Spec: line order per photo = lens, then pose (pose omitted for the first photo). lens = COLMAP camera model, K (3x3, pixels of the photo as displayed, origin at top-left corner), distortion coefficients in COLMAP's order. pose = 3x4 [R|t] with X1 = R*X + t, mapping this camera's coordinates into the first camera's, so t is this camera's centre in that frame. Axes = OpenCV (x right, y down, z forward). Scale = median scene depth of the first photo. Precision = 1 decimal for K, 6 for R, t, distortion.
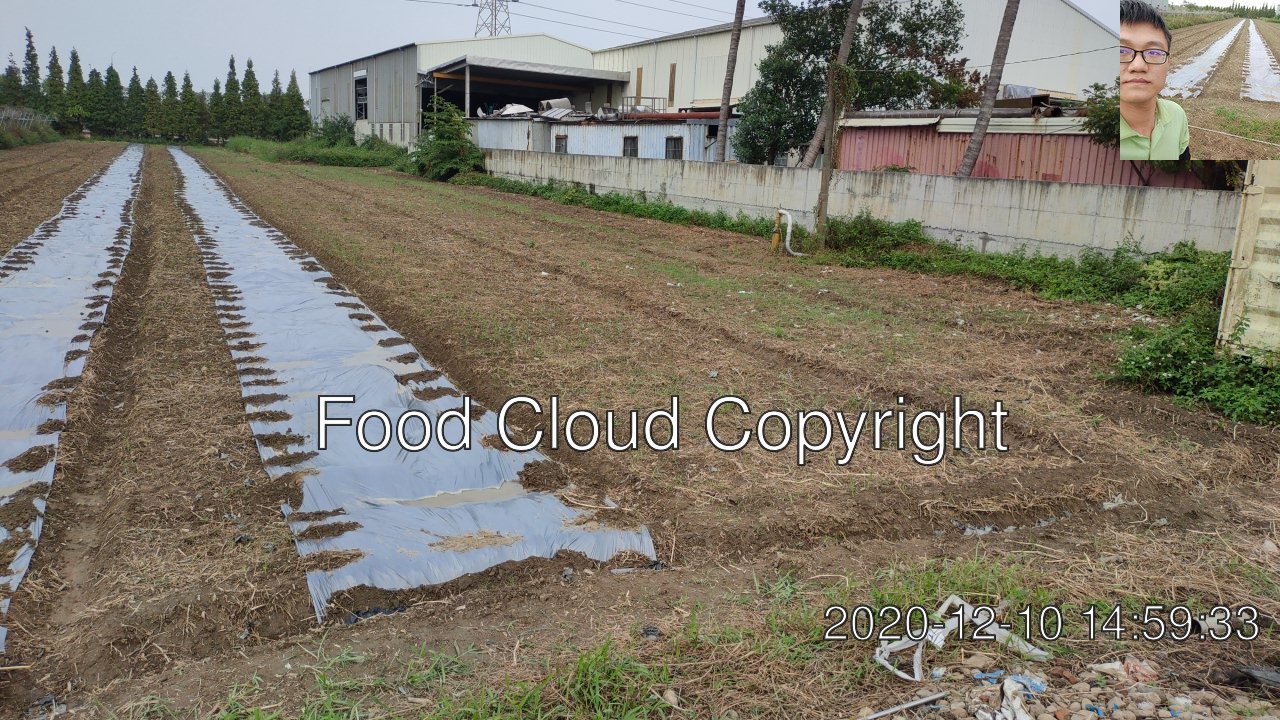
lens RADIAL K [[947.6, 0, 640.4], [0, 947.6, 364.3], [0, 0, 1]] dist [0.072684, -0.099203]
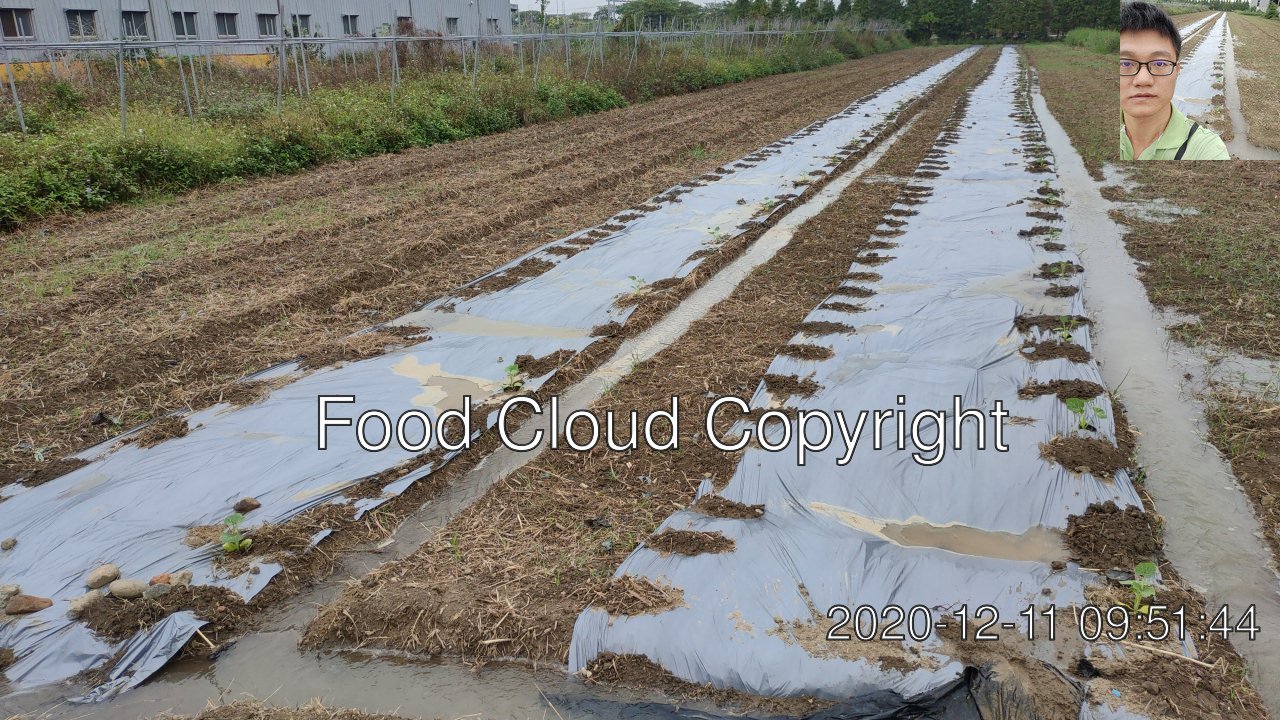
lens RADIAL K [[947.6, 0, 636.1], [0, 947.6, 362.9], [0, 0, 1]] dist [0.072684, -0.099203]
pose [[0.686357, 0.161120, -0.709193, 0.030339], [-0.090900, 0.986509, 0.136149, -0.012015], [0.721561, -0.028981, 0.691744, 0.128376]]
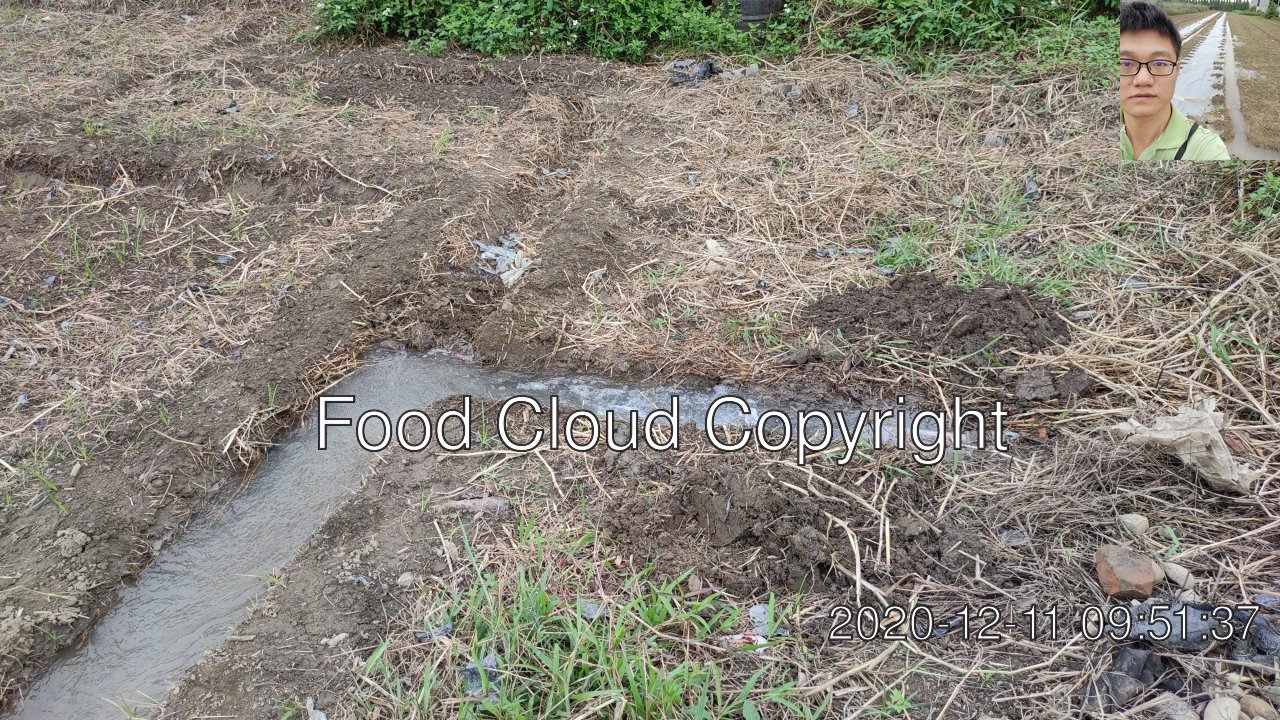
lens RADIAL K [[947.6, 0, 638.5], [0, 947.6, 366.2], [0, 0, 1]] dist [0.072684, -0.099203]
pose [[0.624314, -0.462313, 0.629682, 0.045174], [0.215360, 0.876695, 0.430145, -0.011572], [-0.750901, -0.132937, 0.646897, 0.172588]]
